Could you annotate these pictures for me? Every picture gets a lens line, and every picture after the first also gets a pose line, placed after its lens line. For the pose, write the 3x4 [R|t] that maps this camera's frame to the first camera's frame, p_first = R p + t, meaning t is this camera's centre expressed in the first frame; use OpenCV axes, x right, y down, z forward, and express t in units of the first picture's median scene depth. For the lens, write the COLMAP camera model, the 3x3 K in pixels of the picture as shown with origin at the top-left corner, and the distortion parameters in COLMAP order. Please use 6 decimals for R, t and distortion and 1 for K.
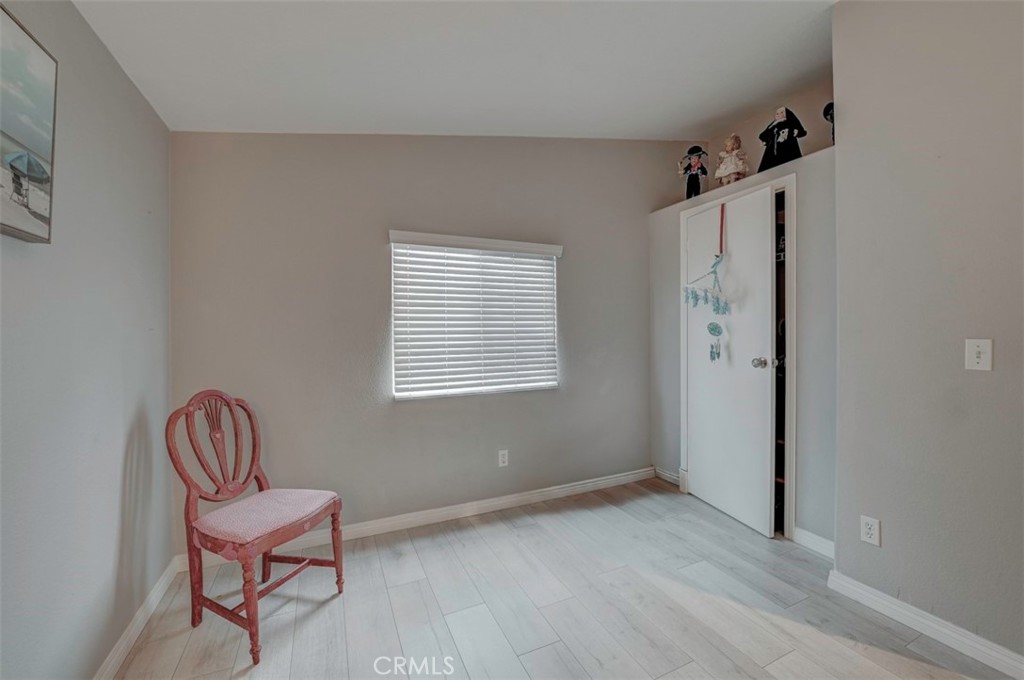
lens RADIAL K [[409.4, 0, 512.0], [0, 409.4, 340.0], [0, 0, 1]] dist [-0.002010, -0.005403]
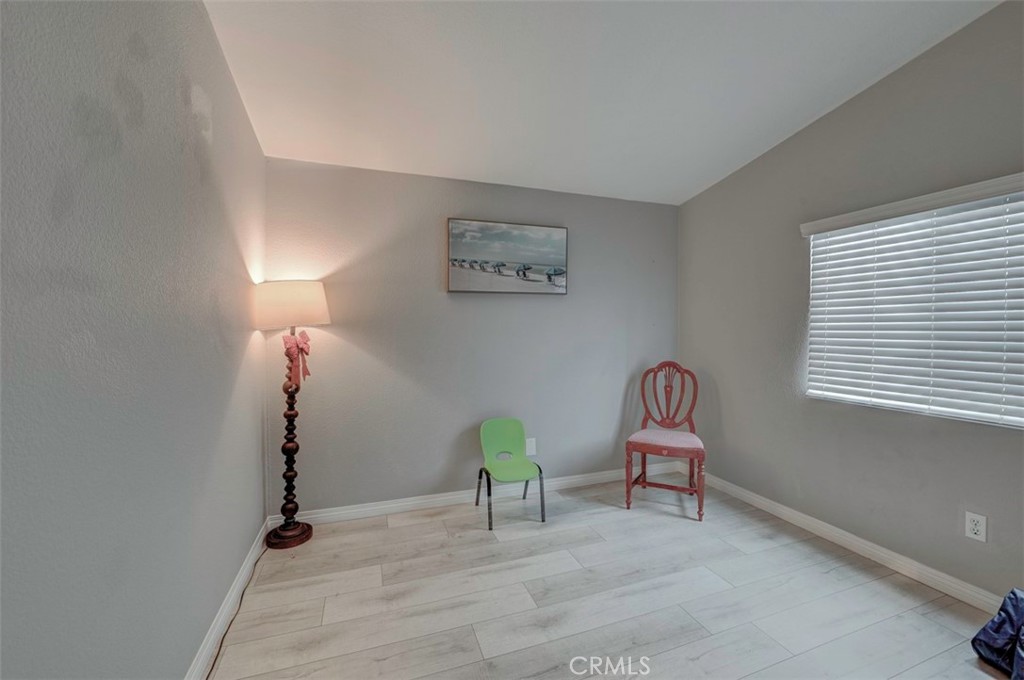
lens RADIAL K [[409.4, 0, 512.0], [0, 409.4, 340.0], [0, 0, 1]] dist [-0.002010, -0.005403]
pose [[-0.082969, 0.035572, -0.995917, 0.742858], [-0.019768, 0.999107, 0.037333, -0.010940], [0.996356, 0.022784, -0.082192, 0.375255]]
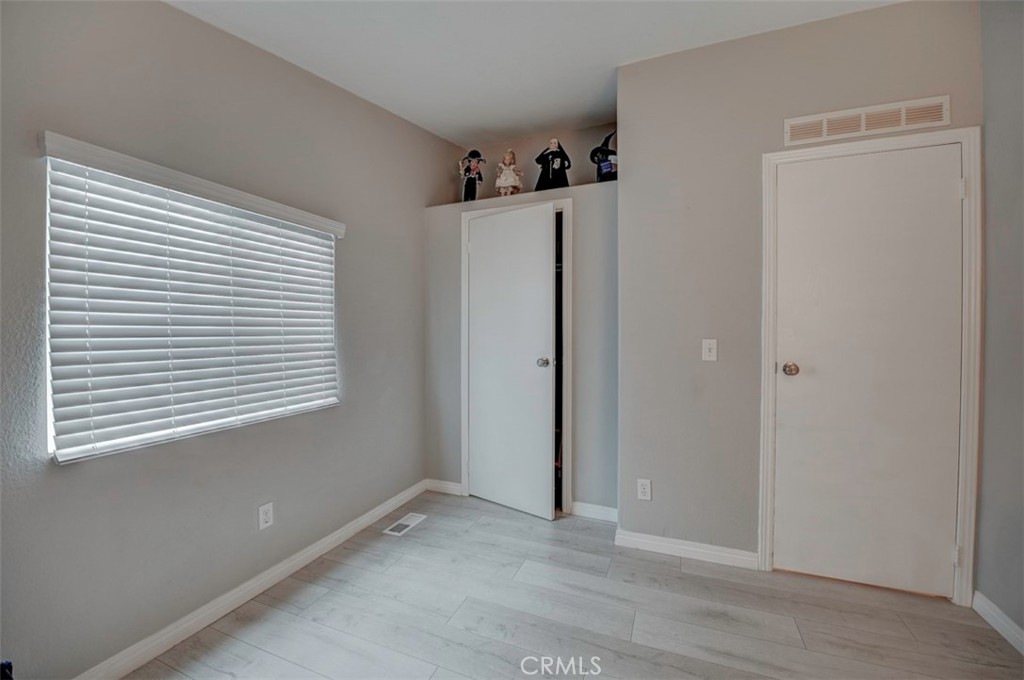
lens RADIAL K [[409.4, 0, 512.0], [0, 409.4, 340.0], [0, 0, 1]] dist [-0.002010, -0.005403]
pose [[0.732209, -0.005357, 0.681059, -0.210917], [0.010496, 0.999939, -0.003419, -0.001191], [-0.680999, 0.009652, 0.732221, 0.240490]]
